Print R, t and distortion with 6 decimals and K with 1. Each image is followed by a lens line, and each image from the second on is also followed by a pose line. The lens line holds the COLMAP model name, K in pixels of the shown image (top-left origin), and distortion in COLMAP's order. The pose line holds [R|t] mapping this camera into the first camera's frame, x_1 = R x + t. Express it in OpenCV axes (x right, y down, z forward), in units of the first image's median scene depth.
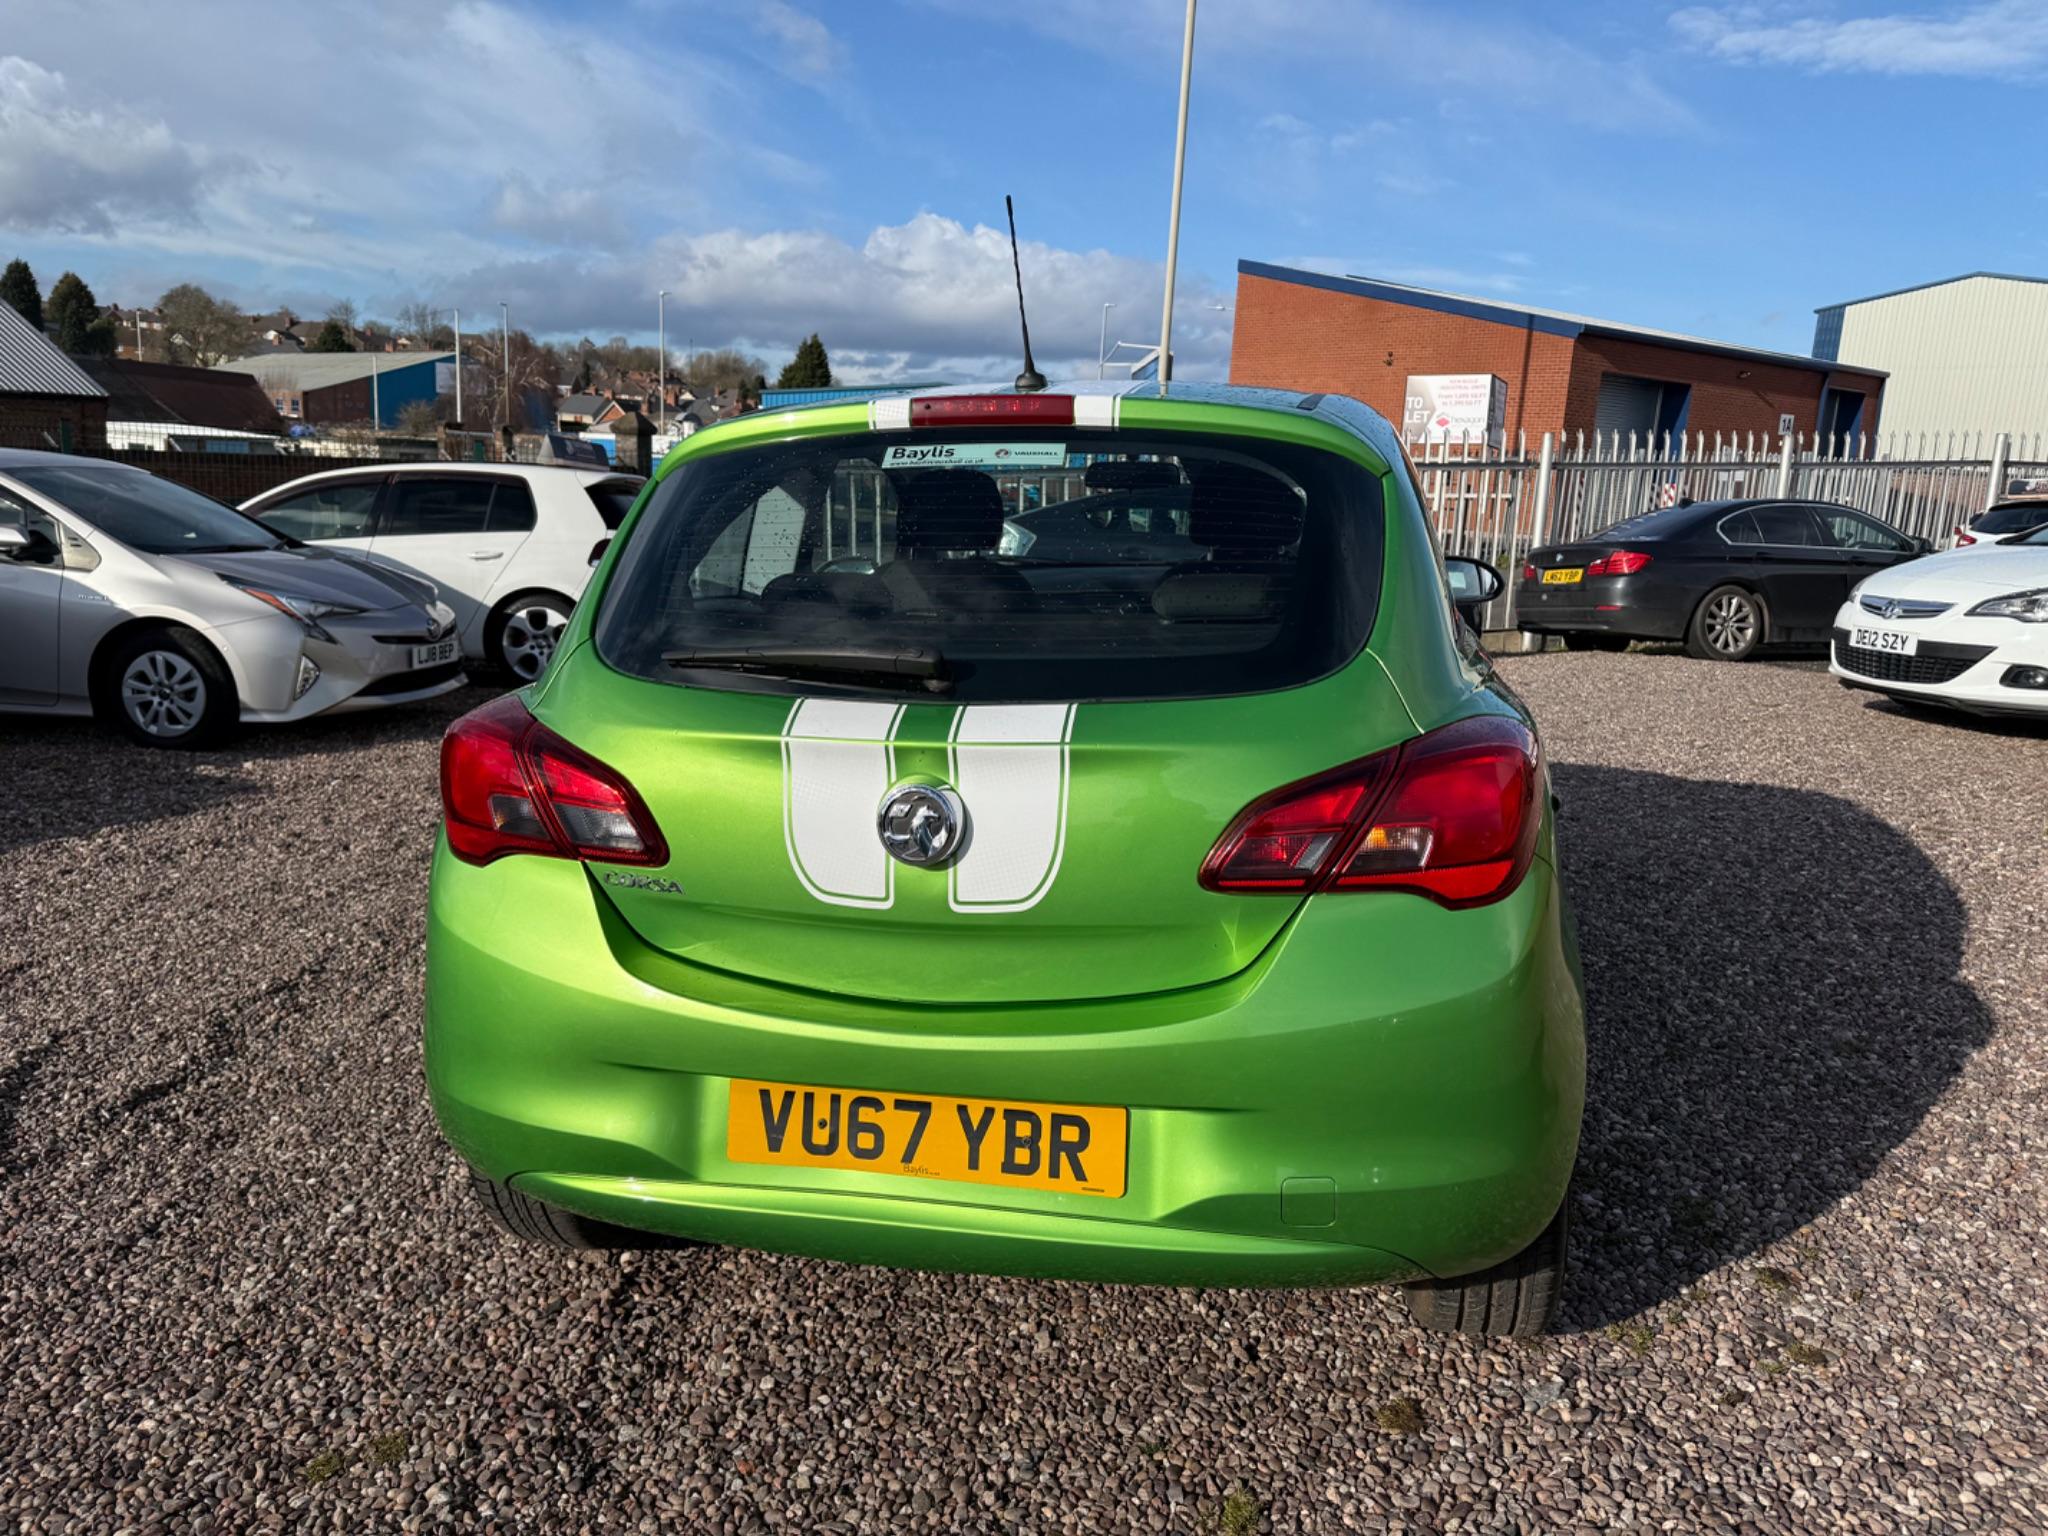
lens RADIAL K [[1454.6, 0, 1019.1], [0, 1454.6, 747.1], [0, 0, 1]] dist [0.028821, -0.037292]
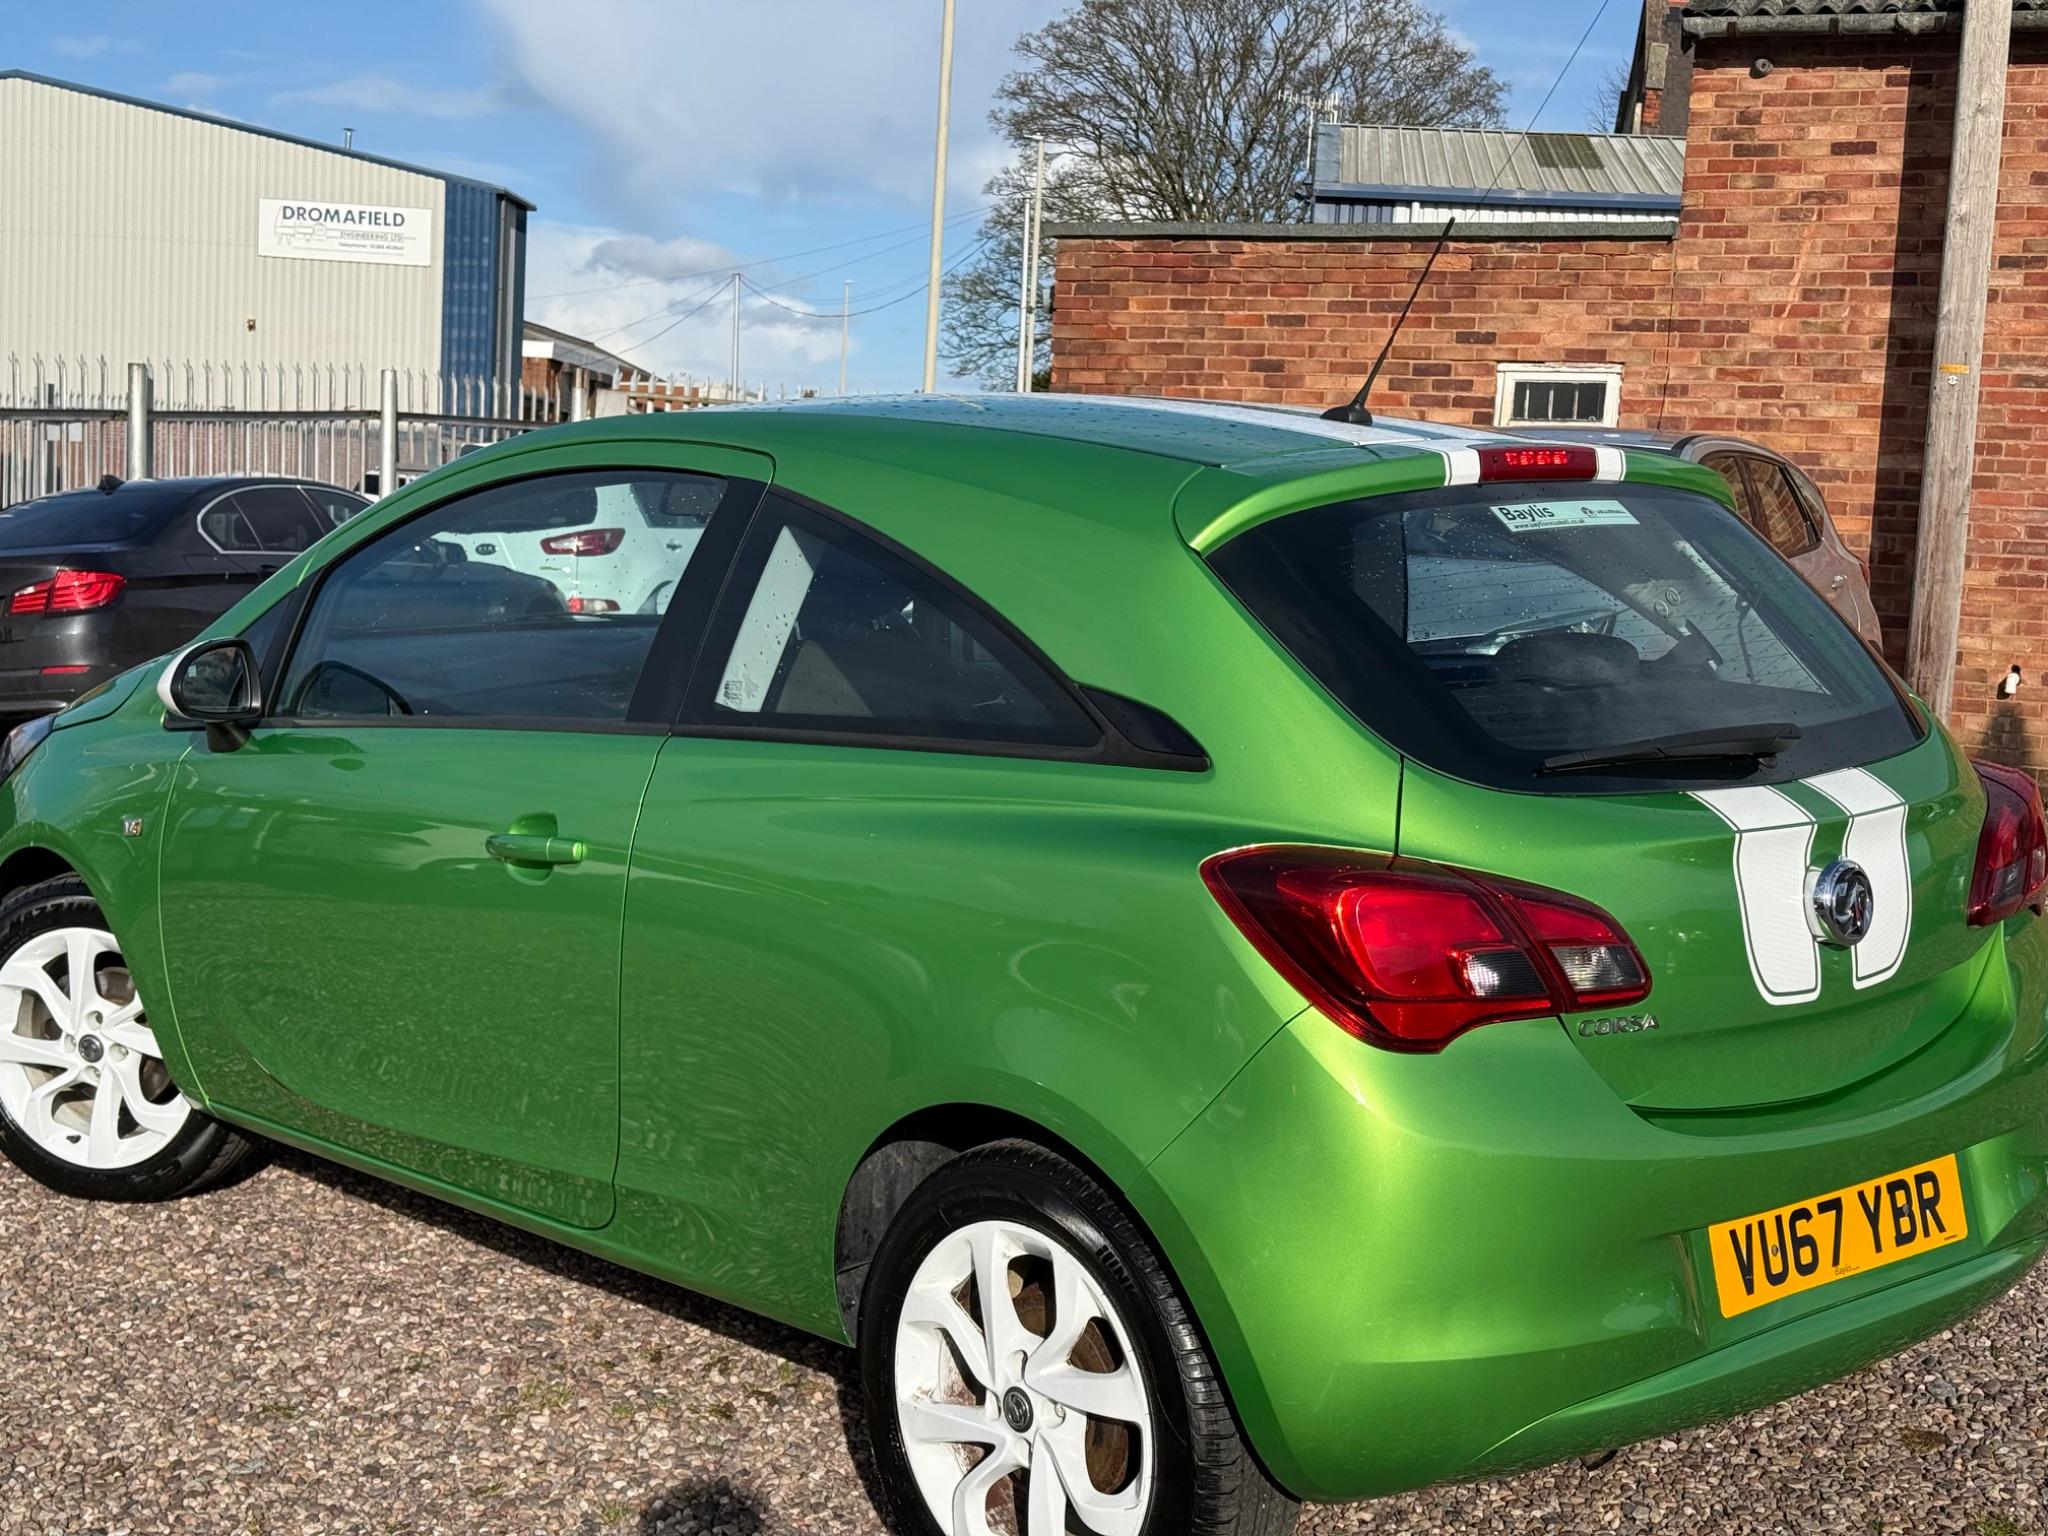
lens RADIAL K [[2855.5, 0, 1001.5], [0, 2855.5, 773.6], [0, 0, 1]] dist [0.121978, 0.000000]
pose [[0.620254, -0.100780, 0.777900, -1.828521], [0.148158, 0.988913, 0.009984, -0.127288], [-0.770282, 0.109059, 0.628309, 0.206502]]
